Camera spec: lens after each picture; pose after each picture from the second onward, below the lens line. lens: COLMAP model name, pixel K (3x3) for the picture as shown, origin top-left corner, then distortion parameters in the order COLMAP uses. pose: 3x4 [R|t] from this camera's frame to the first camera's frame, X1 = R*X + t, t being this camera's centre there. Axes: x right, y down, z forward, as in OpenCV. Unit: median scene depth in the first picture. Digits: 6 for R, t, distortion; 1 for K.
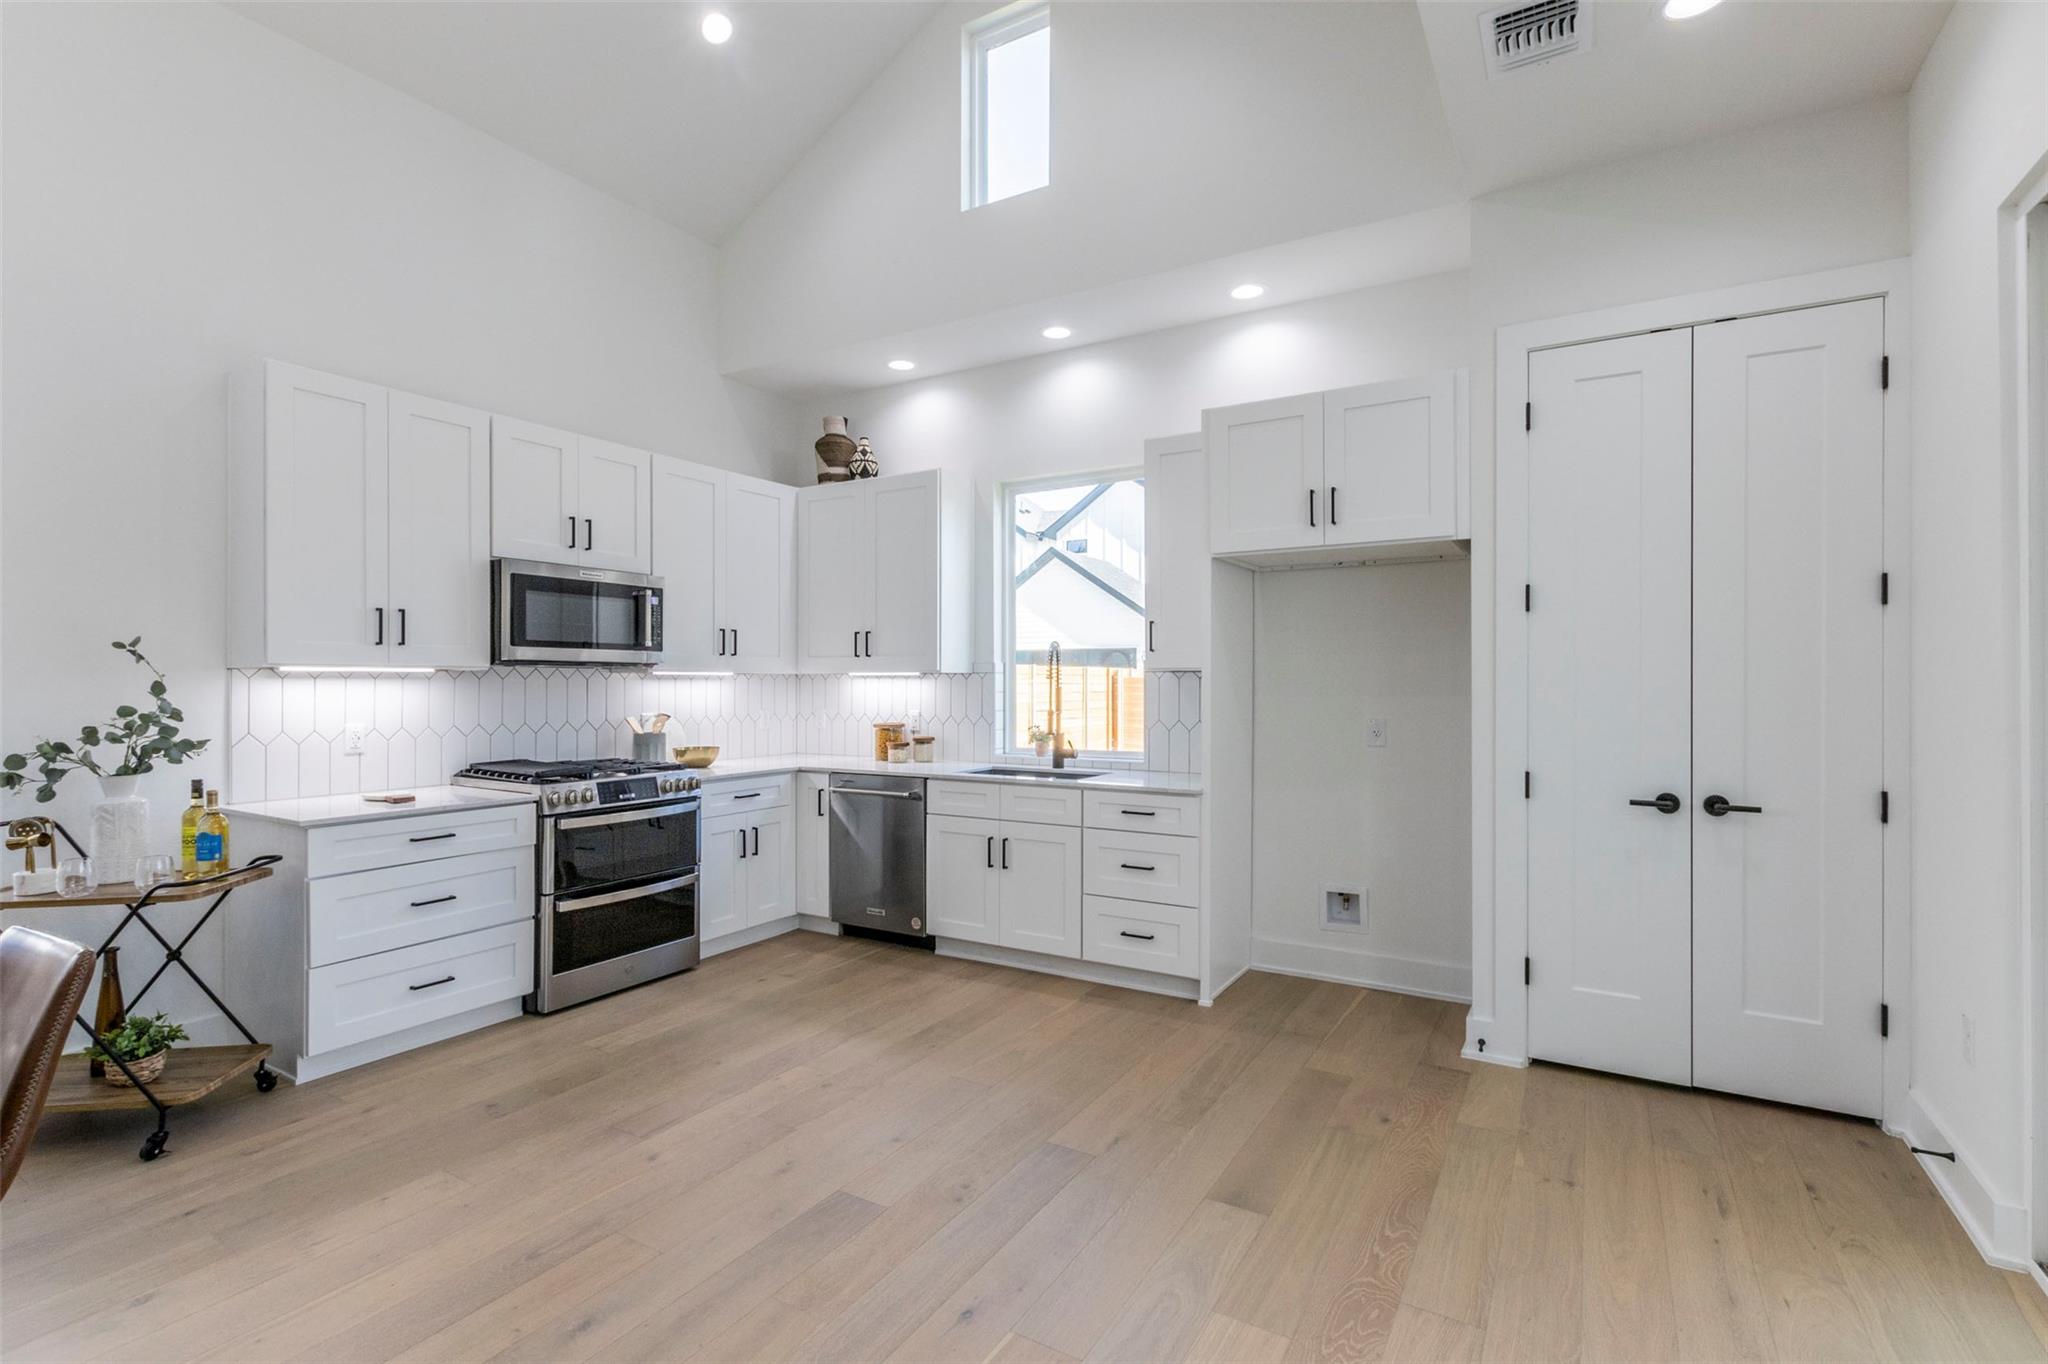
lens RADIAL K [[947.7, 0, 1040.1], [0, 947.7, 687.1], [0, 0, 1]] dist [-0.000159, -0.001024]
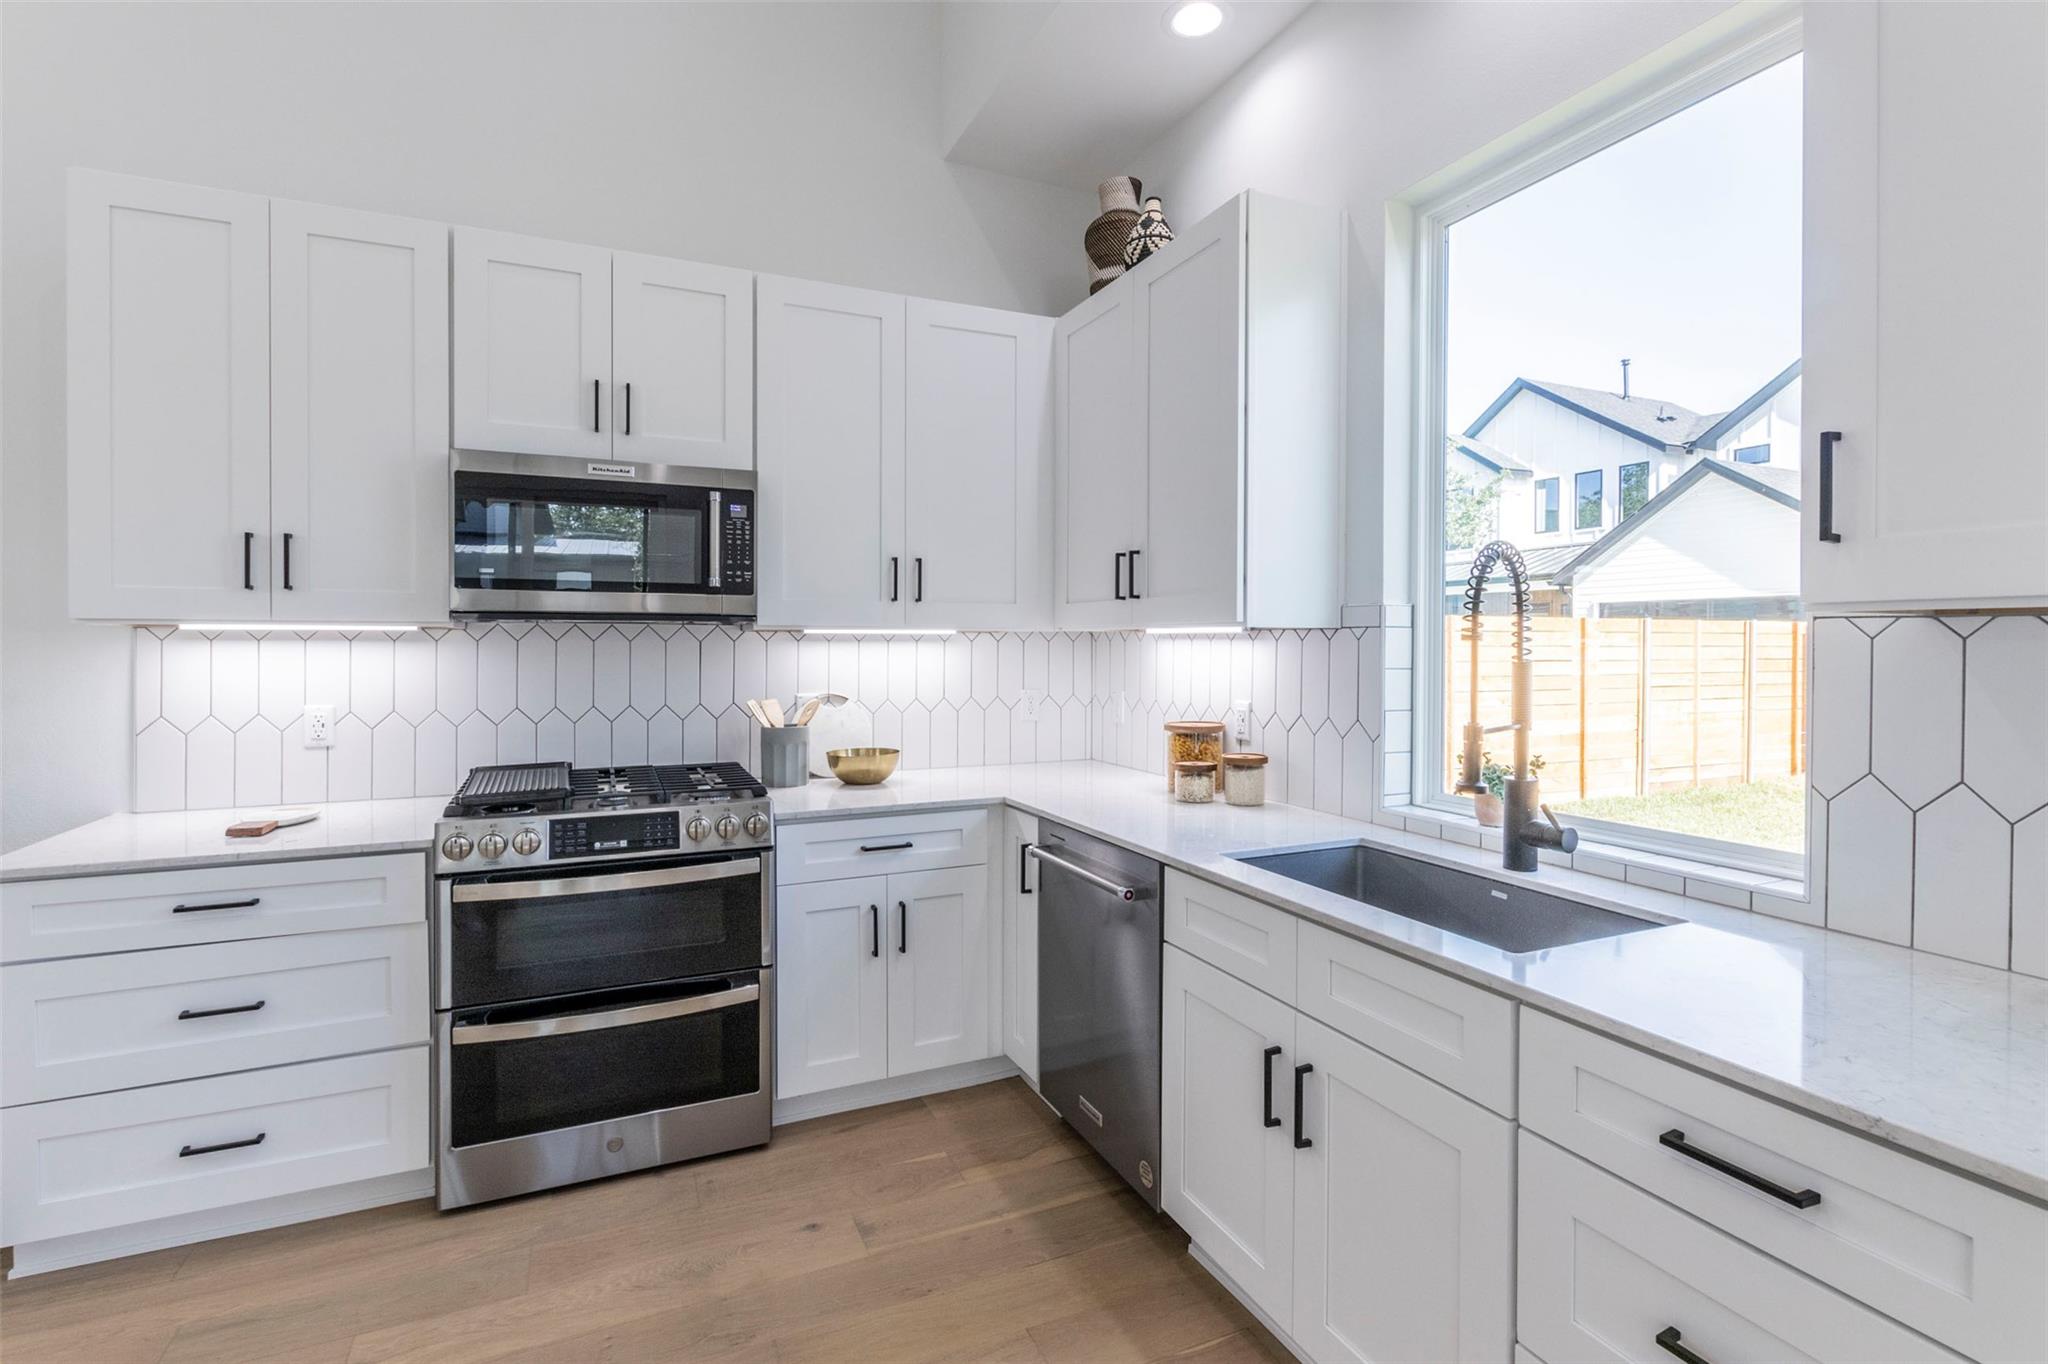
lens RADIAL K [[947.7, 0, 1002.1], [0, 947.7, 655.8], [0, 0, 1]] dist [-0.000159, -0.001024]
pose [[0.803130, 0.009126, -0.595734, 0.083339], [-0.003944, 0.999942, 0.010001, -0.005422], [0.595791, -0.005683, 0.803119, 0.589875]]
